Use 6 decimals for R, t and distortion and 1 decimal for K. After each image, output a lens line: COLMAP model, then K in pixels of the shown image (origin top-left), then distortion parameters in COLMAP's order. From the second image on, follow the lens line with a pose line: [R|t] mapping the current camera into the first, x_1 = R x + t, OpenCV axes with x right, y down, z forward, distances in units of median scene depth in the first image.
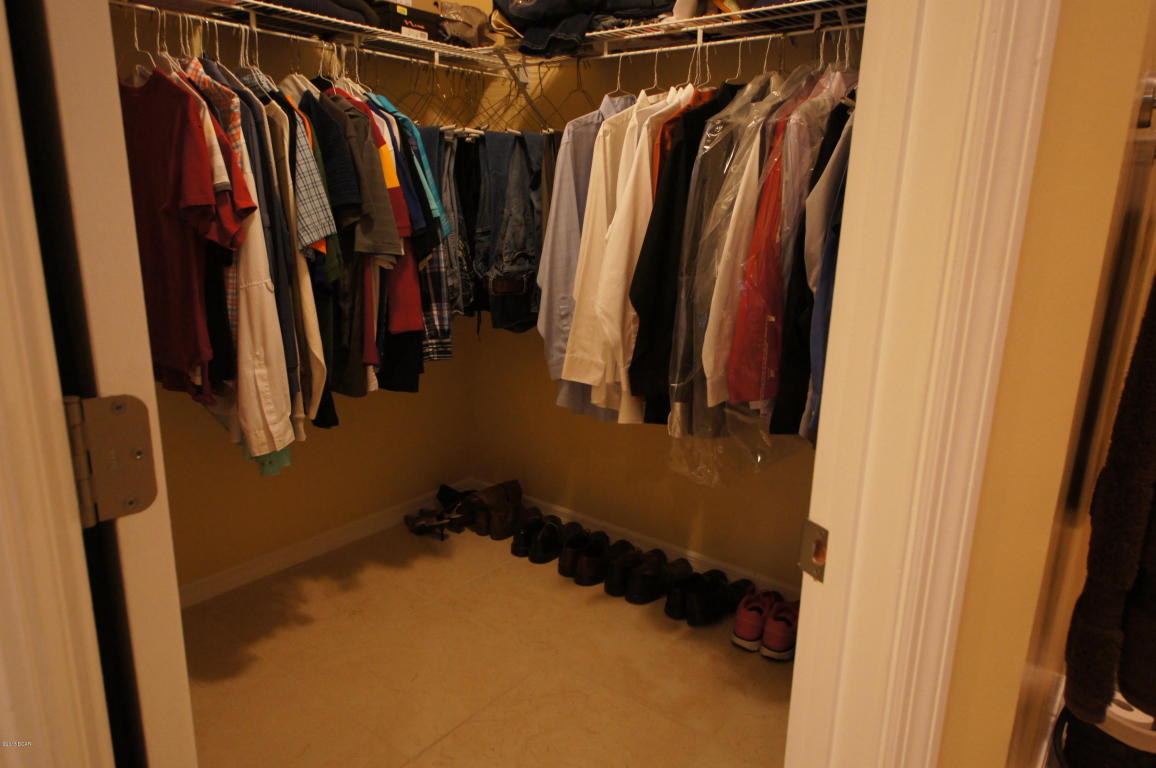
lens RADIAL K [[760.3, 0, 575.9], [0, 760.3, 386.5], [0, 0, 1]] dist [0.041951, -0.029625]
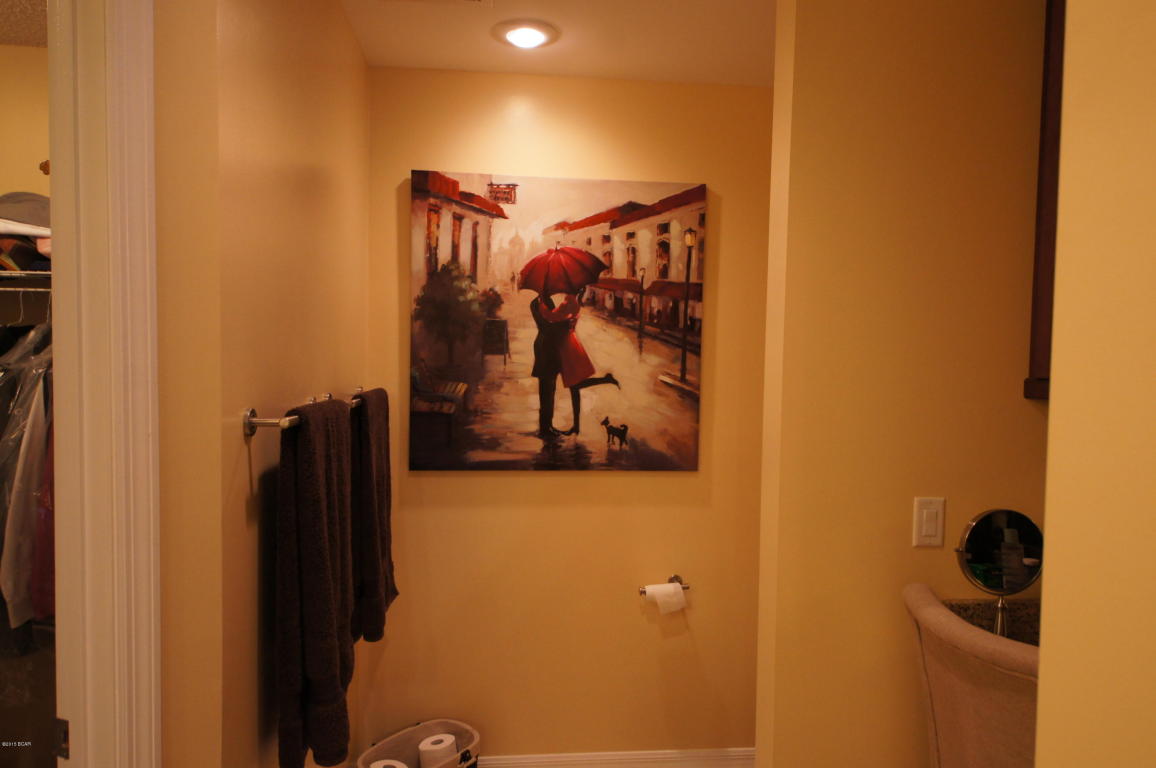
lens RADIAL K [[760.3, 0, 578.4], [0, 760.3, 385.9], [0, 0, 1]] dist [0.041951, -0.029625]
pose [[0.720644, -0.044473, 0.691877, 0.016256], [0.172008, 0.978208, -0.116282, -0.044539], [-0.671629, 0.202806, 0.712590, -0.369897]]
